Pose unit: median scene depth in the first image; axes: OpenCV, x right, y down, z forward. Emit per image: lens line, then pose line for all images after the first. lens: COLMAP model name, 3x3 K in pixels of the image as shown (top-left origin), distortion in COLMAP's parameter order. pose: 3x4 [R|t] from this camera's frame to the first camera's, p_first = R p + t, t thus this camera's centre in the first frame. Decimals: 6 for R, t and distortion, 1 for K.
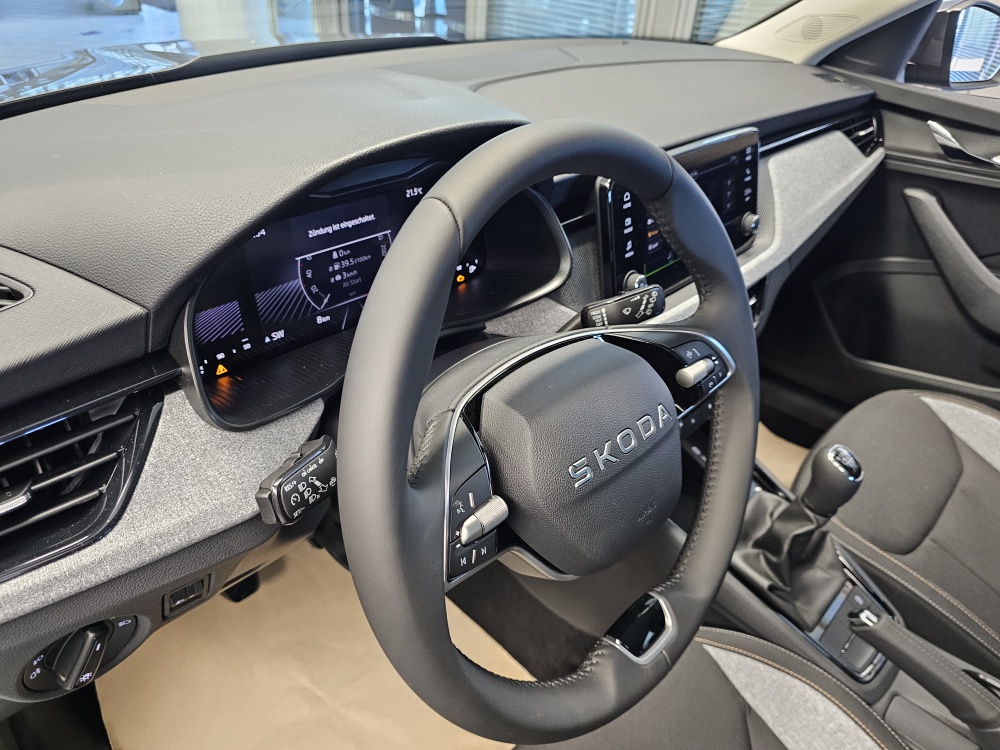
lens RADIAL K [[693.2, 0, 496.9], [0, 693.2, 373.9], [0, 0, 1]] dist [0.047885, -0.056917]
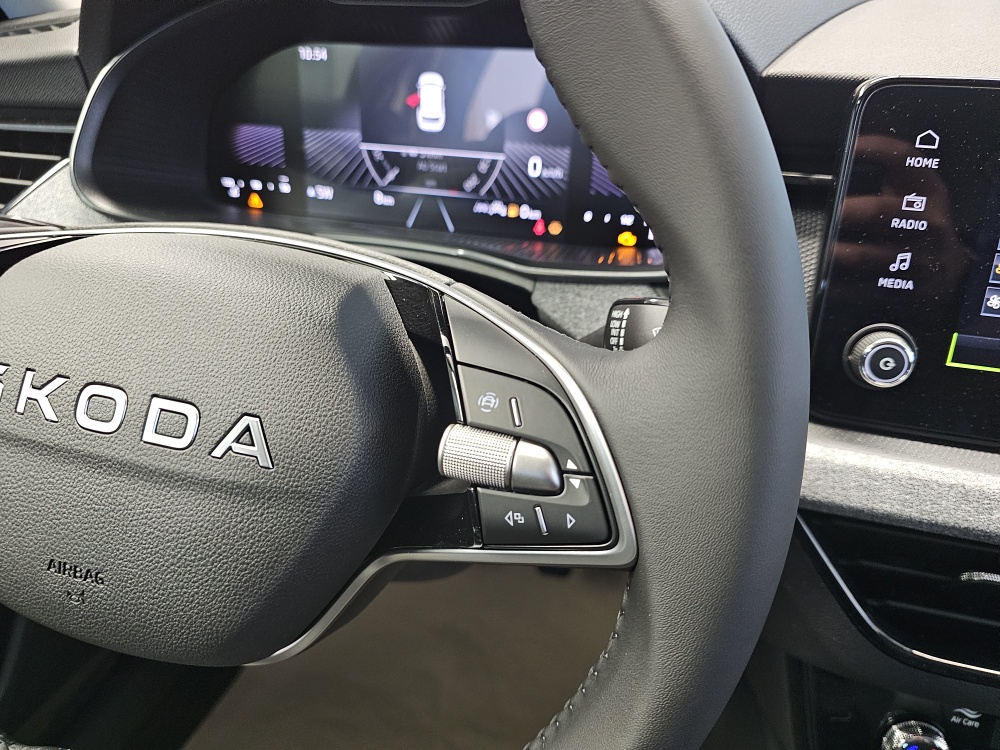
lens RADIAL K [[705.4, 0, 500.0], [0, 705.4, 375.0], [0, 0, 1]] dist [0.029467, -0.060994]
pose [[0.466037, 0.393258, -0.792564, 0.440107], [-0.474373, 0.867214, 0.151361, -0.077529], [0.746847, 0.305431, 0.590705, 0.598128]]
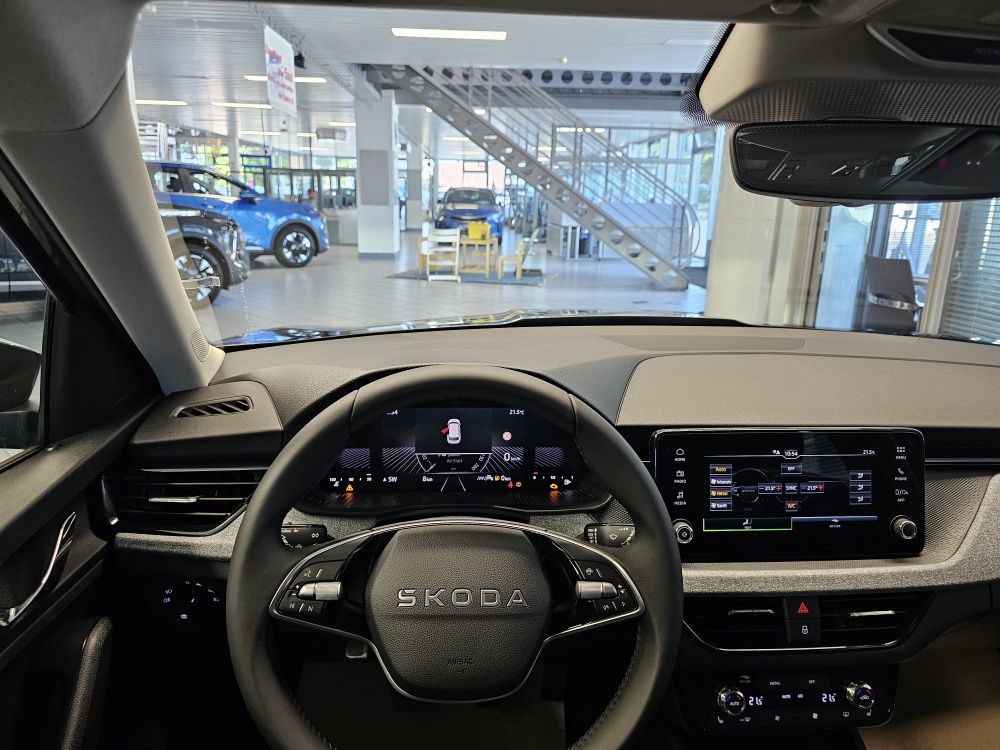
lens RADIAL K [[678.3, 0, 498.8], [0, 678.3, 365.4], [0, 0, 1]] dist [0.057752, -0.073013]
pose [[0.741664, 0.124831, -0.659053, 0.673112], [-0.354604, 0.906977, -0.227263, -0.021053], [0.569377, 0.402256, 0.716938, -0.034910]]
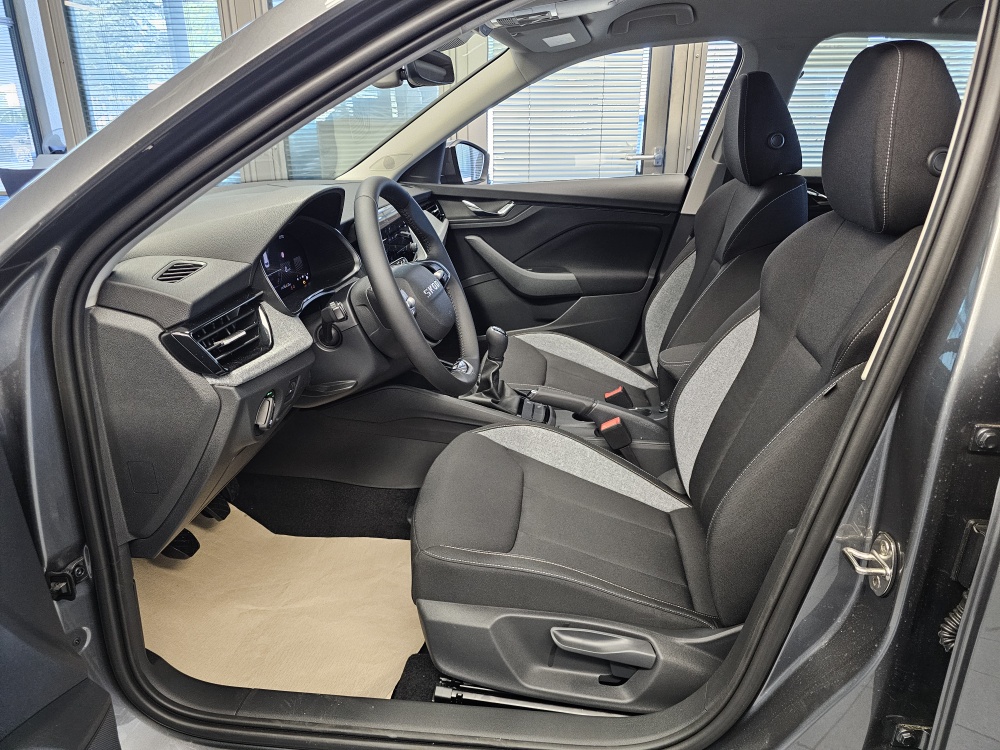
lens RADIAL K [[677.2, 0, 503.5], [0, 677.2, 359.8], [0, 0, 1]] dist [0.055407, -0.049409]
pose [[0.795839, -0.258561, 0.547527, -0.712405], [0.374845, 0.920522, -0.110141, 0.482725], [-0.475532, 0.292892, 0.829508, -0.776050]]
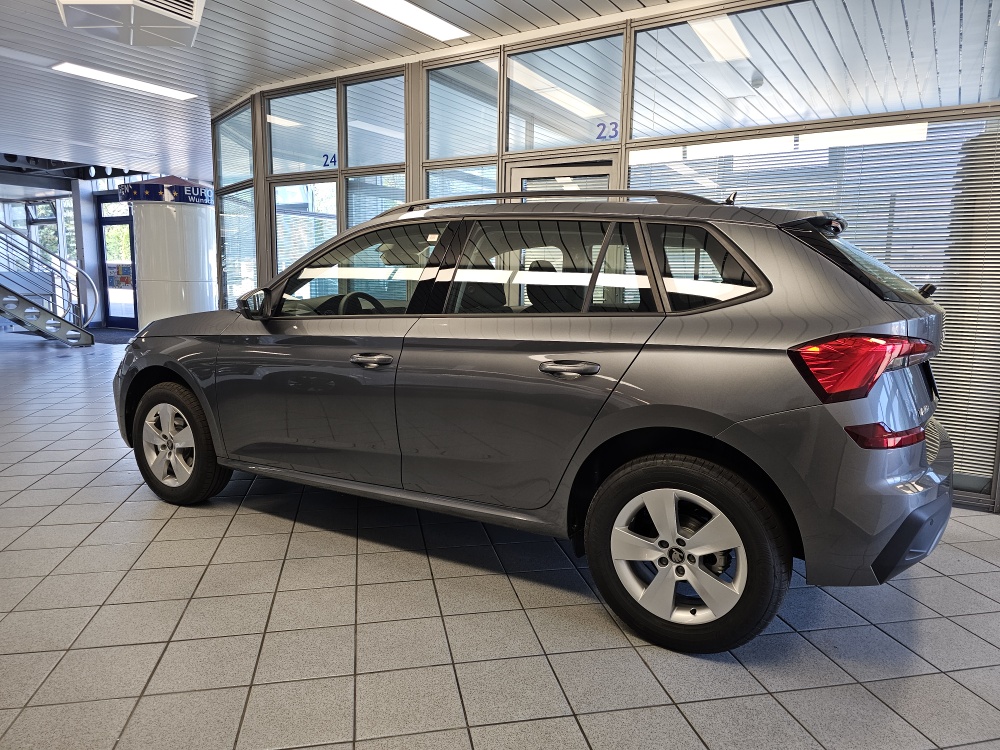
lens RADIAL K [[671.1, 0, 502.9], [0, 671.1, 357.0], [0, 0, 1]] dist [0.071770, -0.047562]
pose [[0.974280, -0.073887, 0.212885, 0.015409], [0.160120, 0.891727, -0.423301, 2.668954], [-0.158559, 0.446501, 0.880623, -4.013034]]
